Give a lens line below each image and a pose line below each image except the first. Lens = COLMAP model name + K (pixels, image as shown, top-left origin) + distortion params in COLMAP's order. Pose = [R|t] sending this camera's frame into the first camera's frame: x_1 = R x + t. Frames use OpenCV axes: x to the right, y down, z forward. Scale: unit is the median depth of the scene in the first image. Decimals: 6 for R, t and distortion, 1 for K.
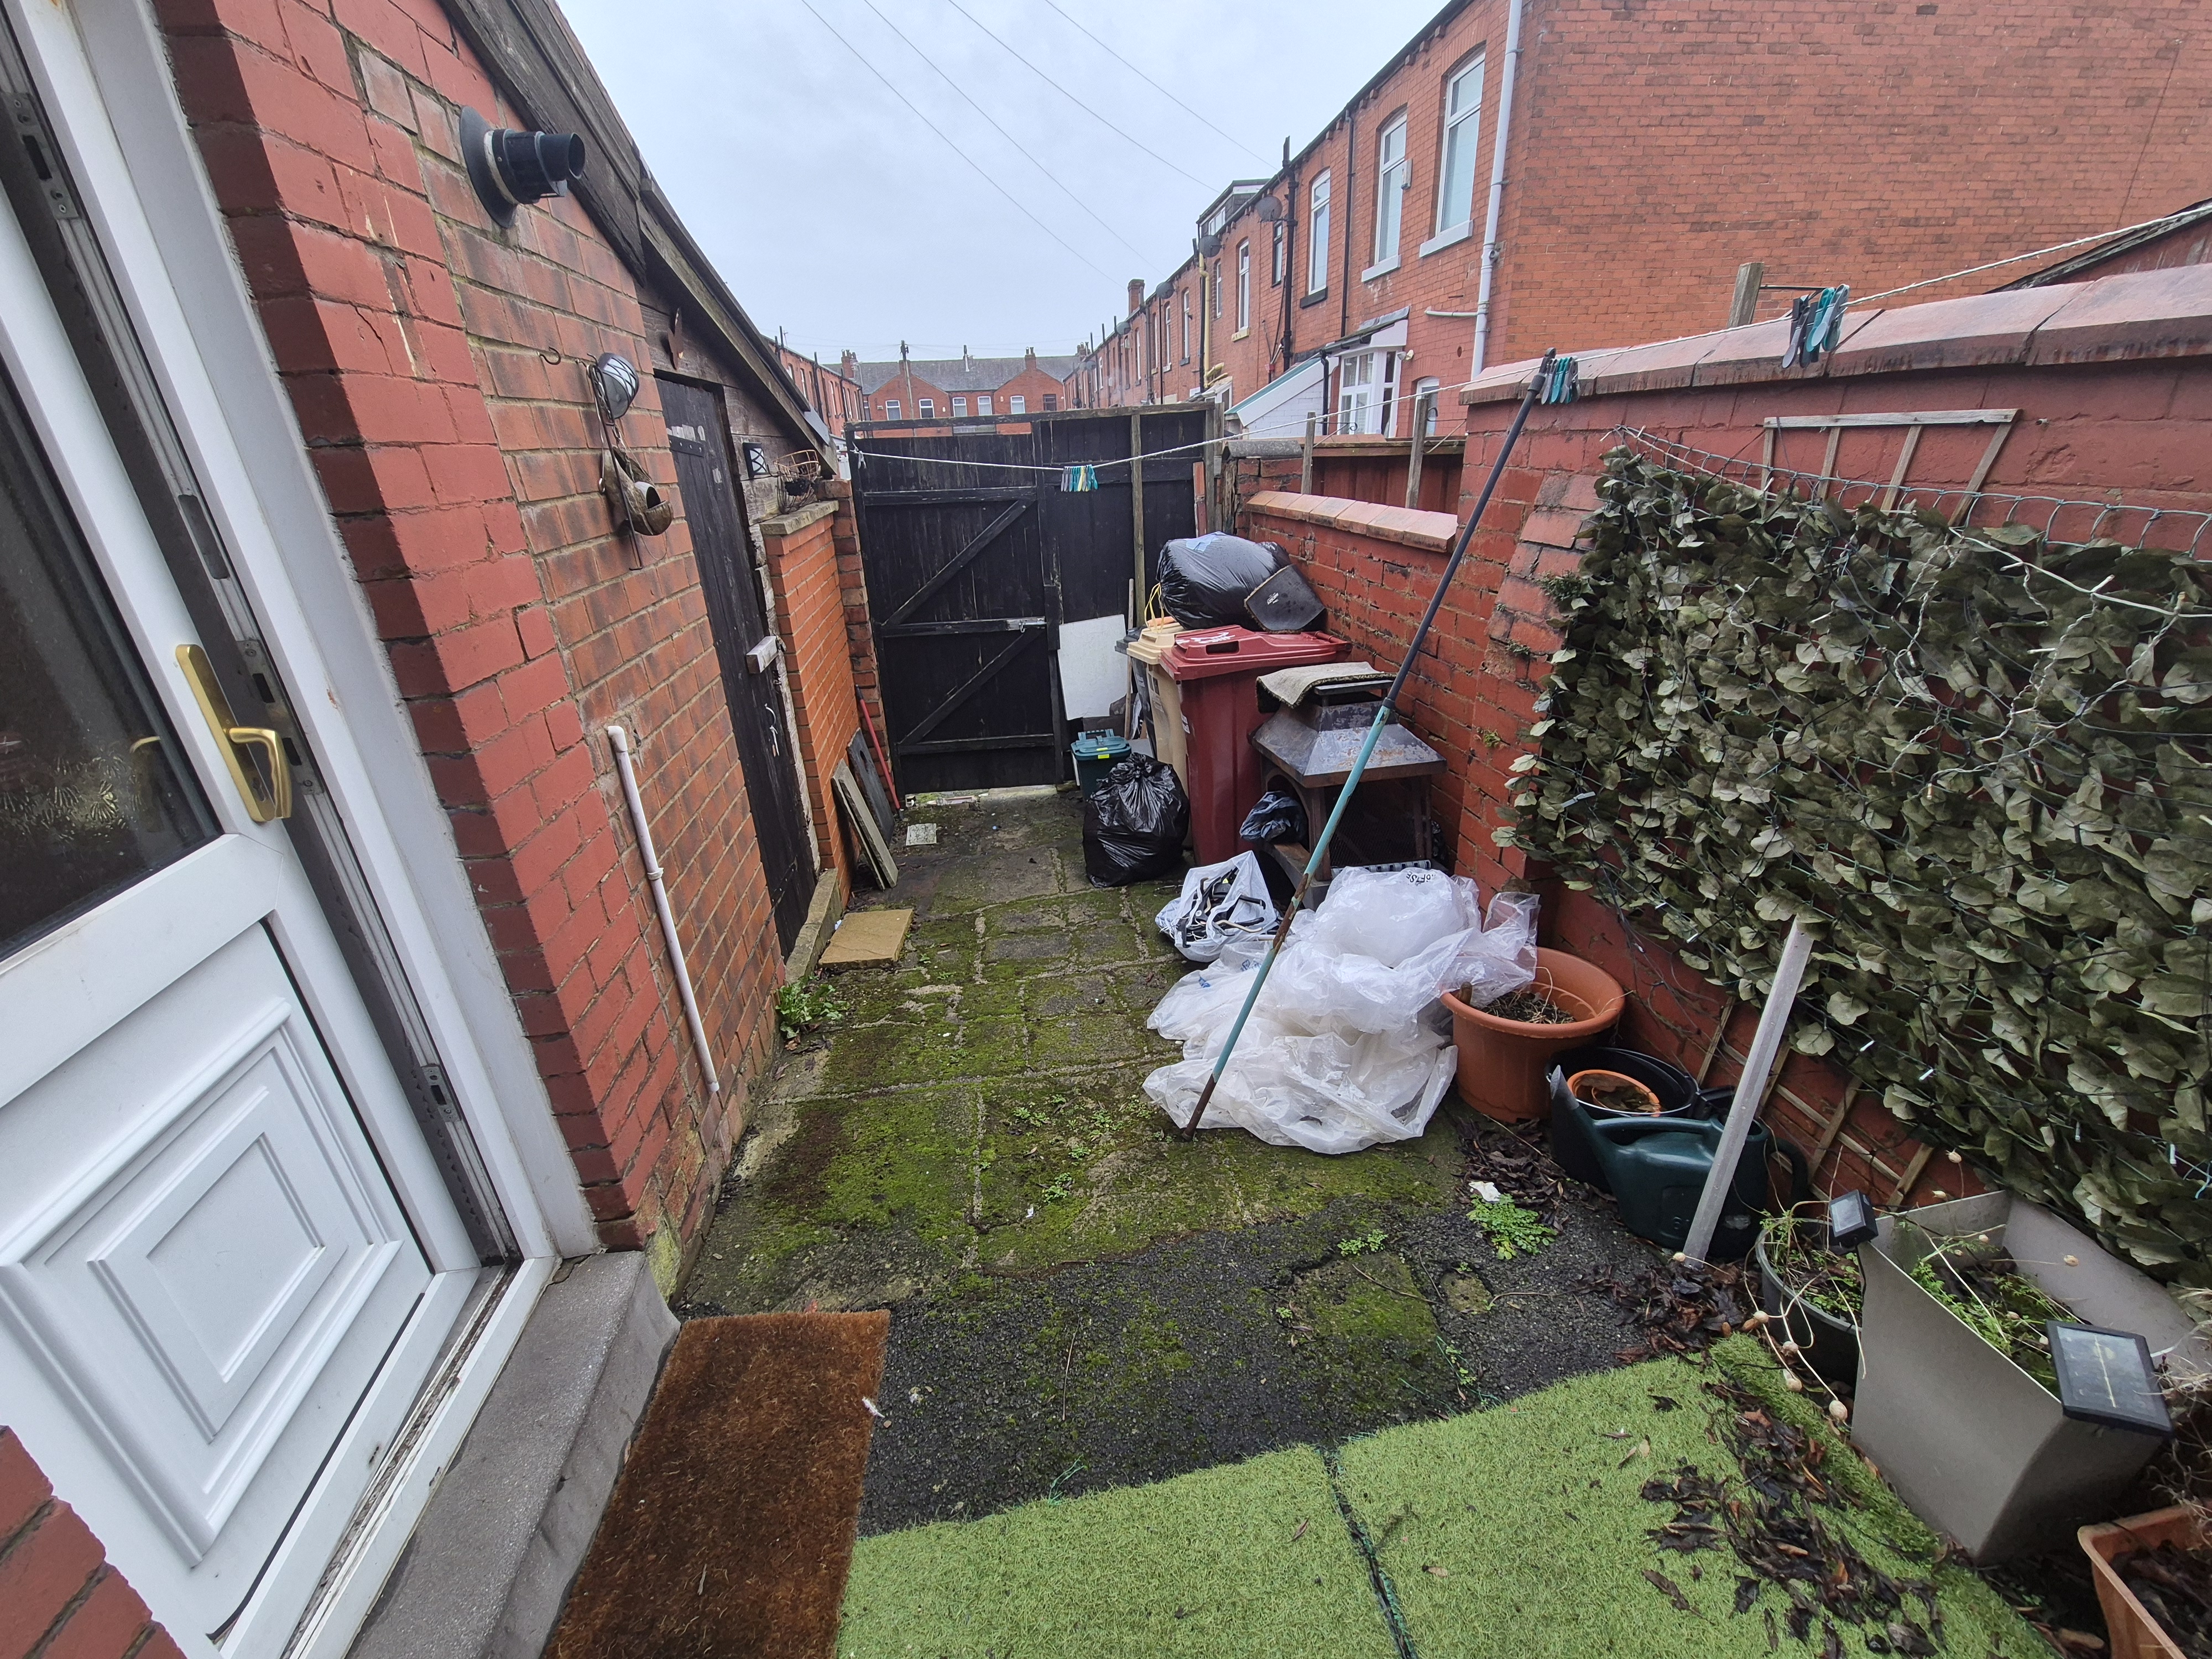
lens RADIAL K [[913.7, 0, 1116.5], [0, 913.7, 837.2], [0, 0, 1]] dist [0.000490, 0.001075]
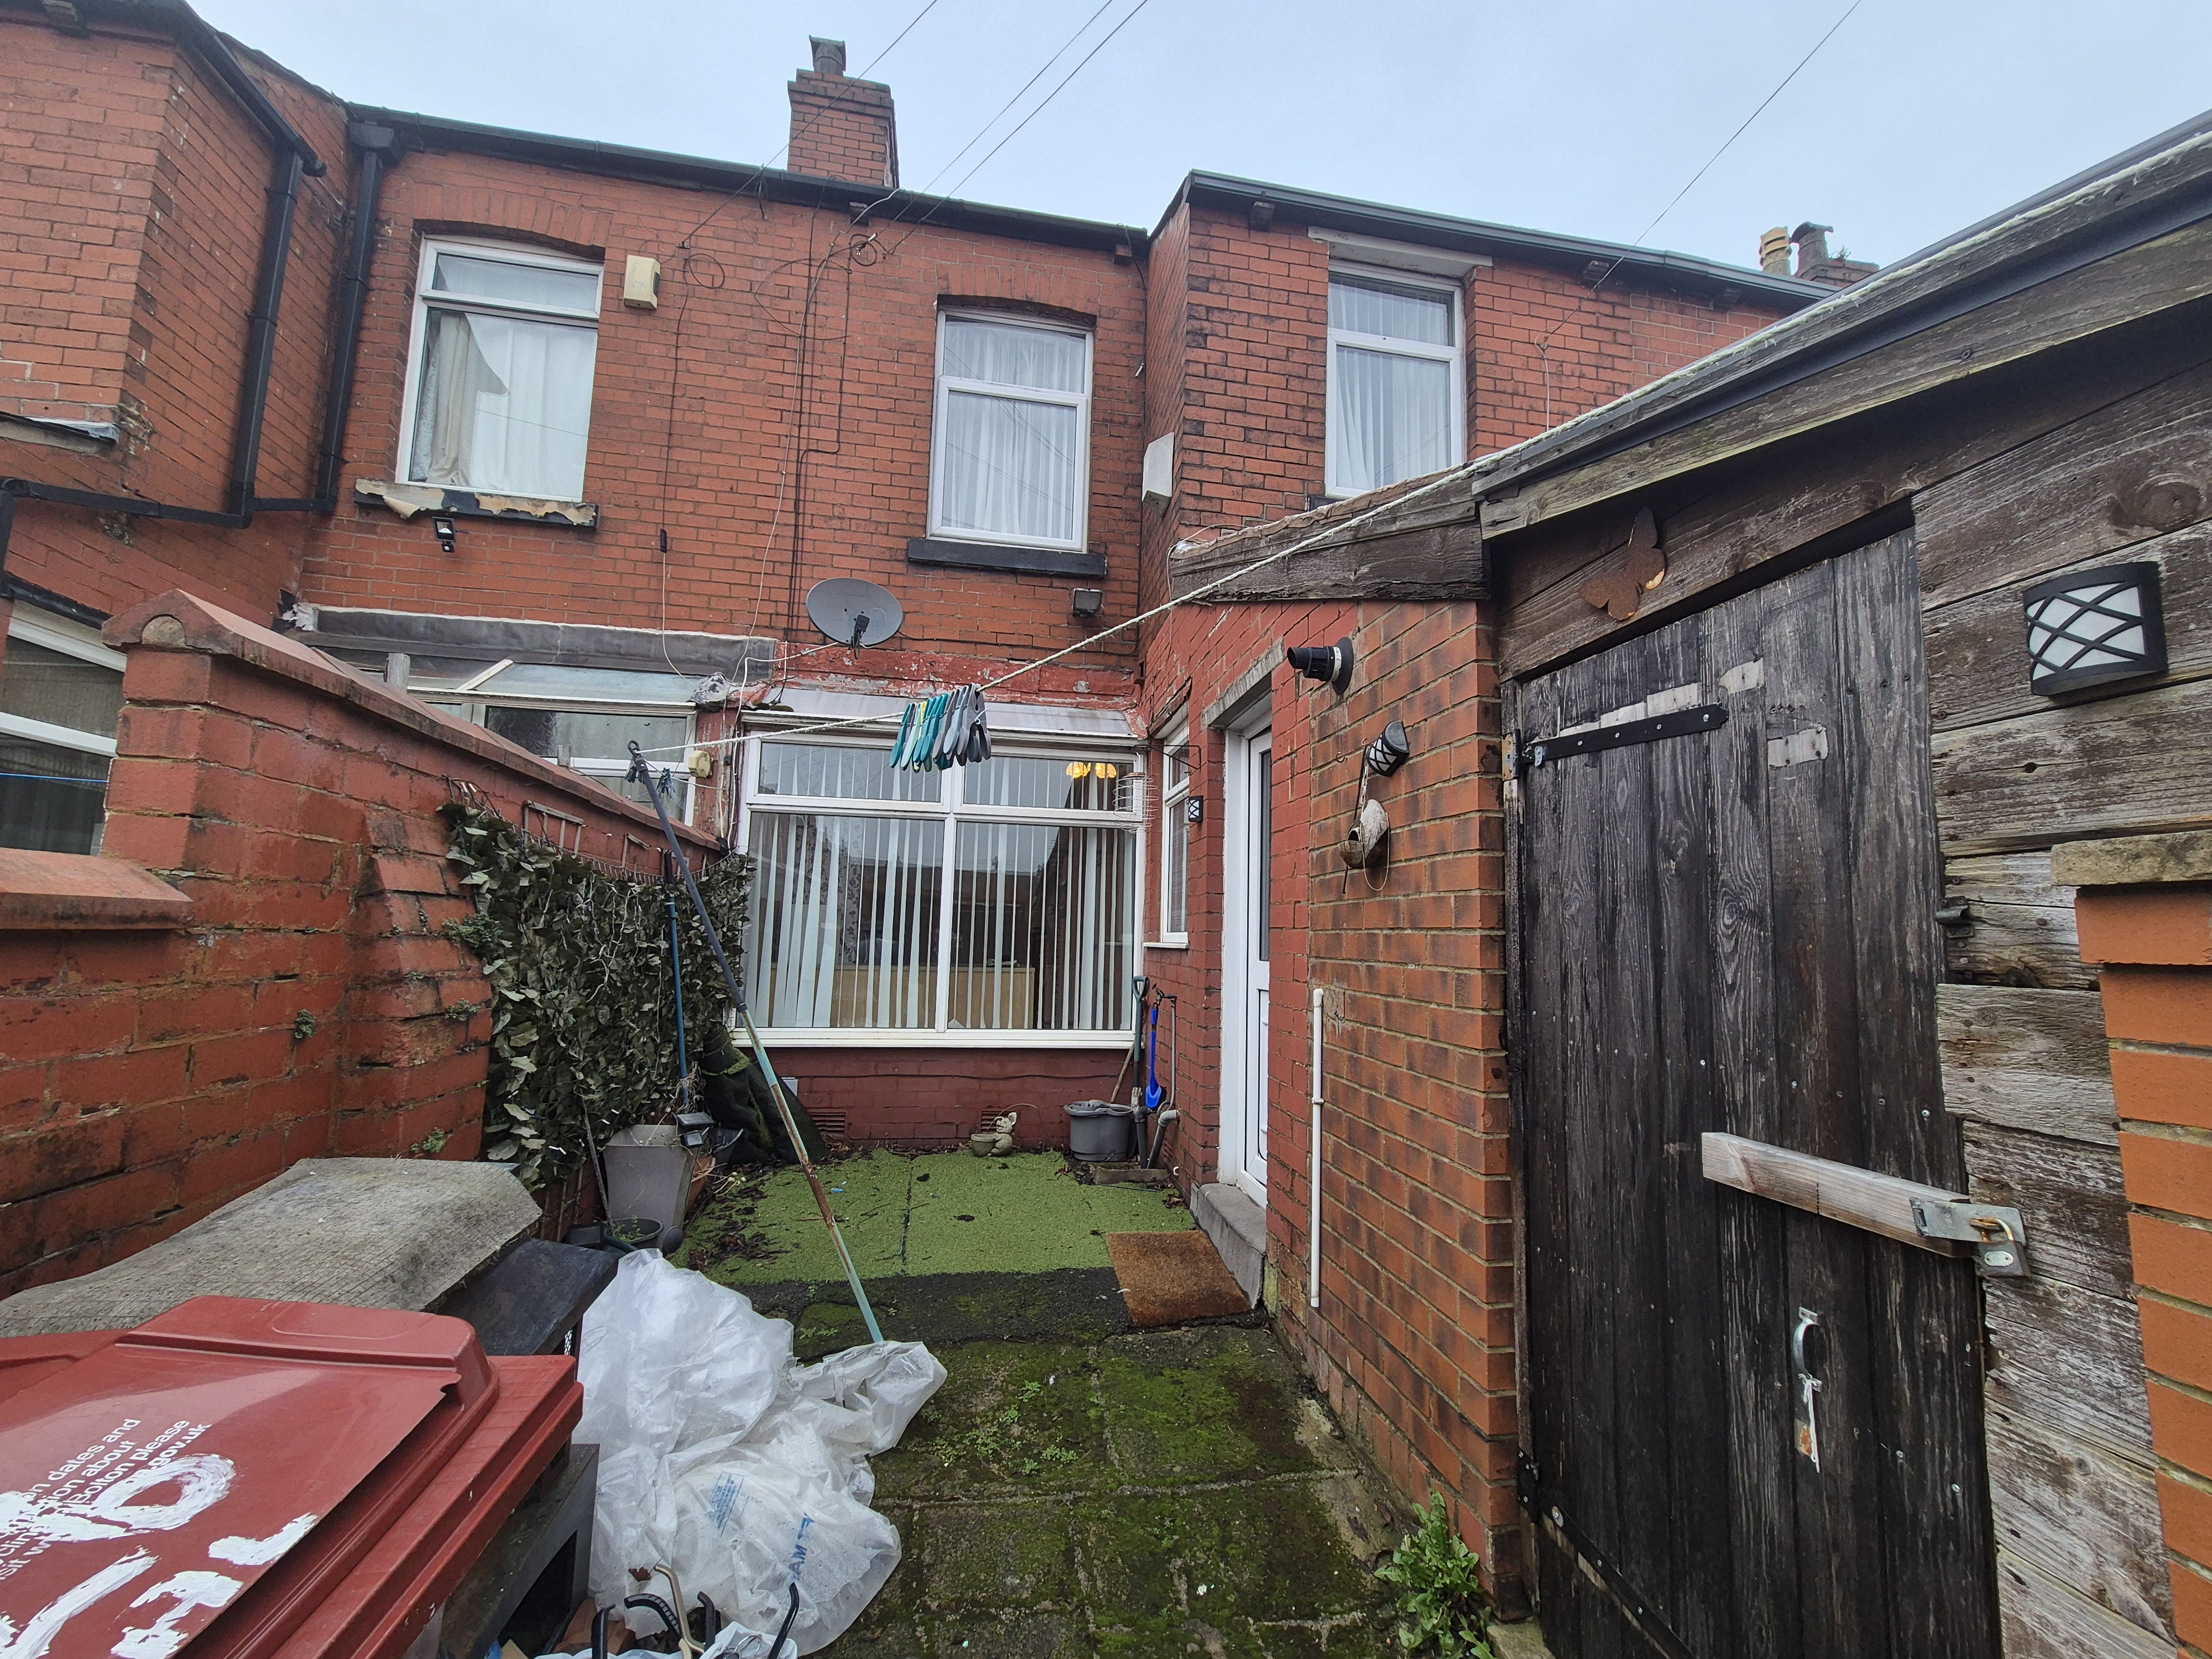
lens RADIAL K [[913.7, 0, 1116.5], [0, 913.7, 837.2], [0, 0, 1]] dist [0.000490, 0.001075]
pose [[-0.998636, 0.009592, -0.051315, -0.137417], [-0.006030, 0.955202, 0.295892, -0.737361], [0.051854, 0.295798, -0.953842, 2.159907]]
